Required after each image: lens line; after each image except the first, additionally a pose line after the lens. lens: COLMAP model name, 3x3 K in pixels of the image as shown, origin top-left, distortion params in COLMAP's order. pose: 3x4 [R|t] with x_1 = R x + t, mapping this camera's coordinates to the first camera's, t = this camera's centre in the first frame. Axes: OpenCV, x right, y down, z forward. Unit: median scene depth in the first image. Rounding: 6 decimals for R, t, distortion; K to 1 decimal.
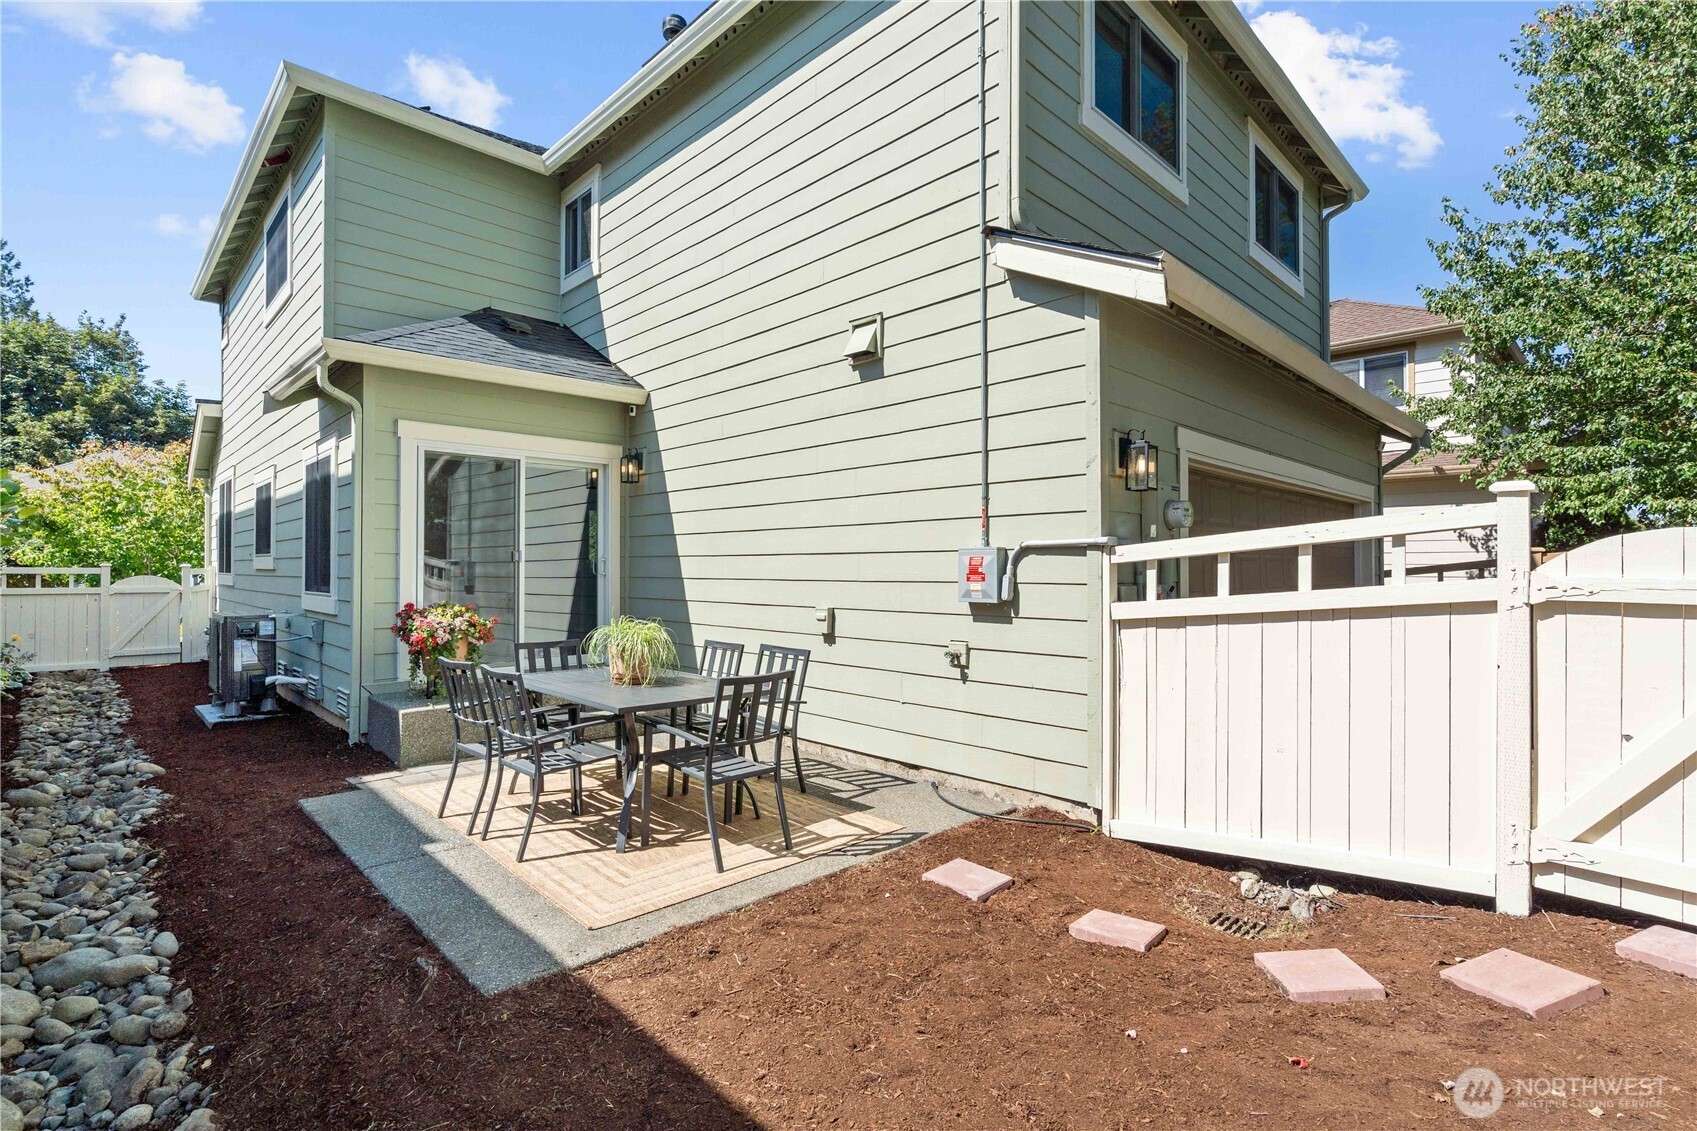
lens RADIAL K [[791.2, 0, 848.0], [0, 791.2, 565.8], [0, 0, 1]] dist [-0.004247, 0.000225]
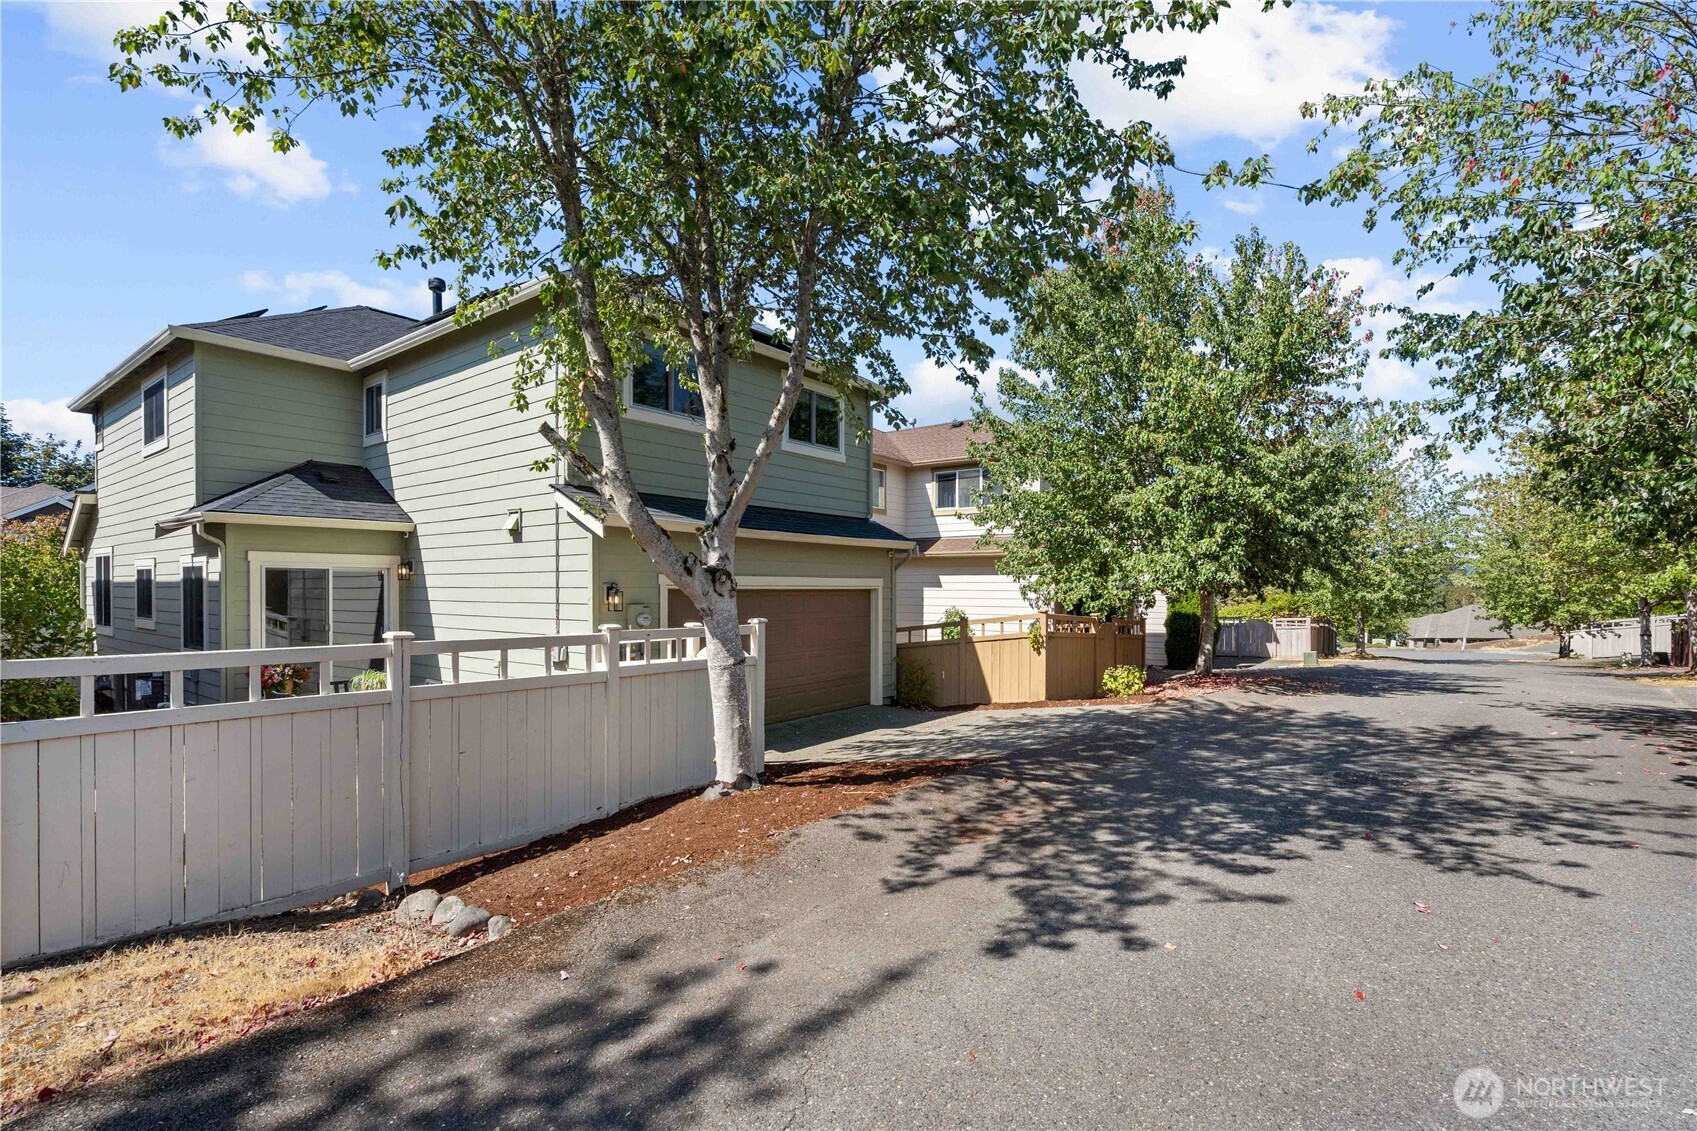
lens RADIAL K [[791.2, 0, 843.7], [0, 791.2, 606.3], [0, 0, 1]] dist [-0.004247, 0.000225]
pose [[0.991404, 0.001225, 0.130832, 0.456020], [-0.004253, 0.999730, 0.022861, -0.104522], [-0.130769, -0.023221, 0.991141, -0.812844]]
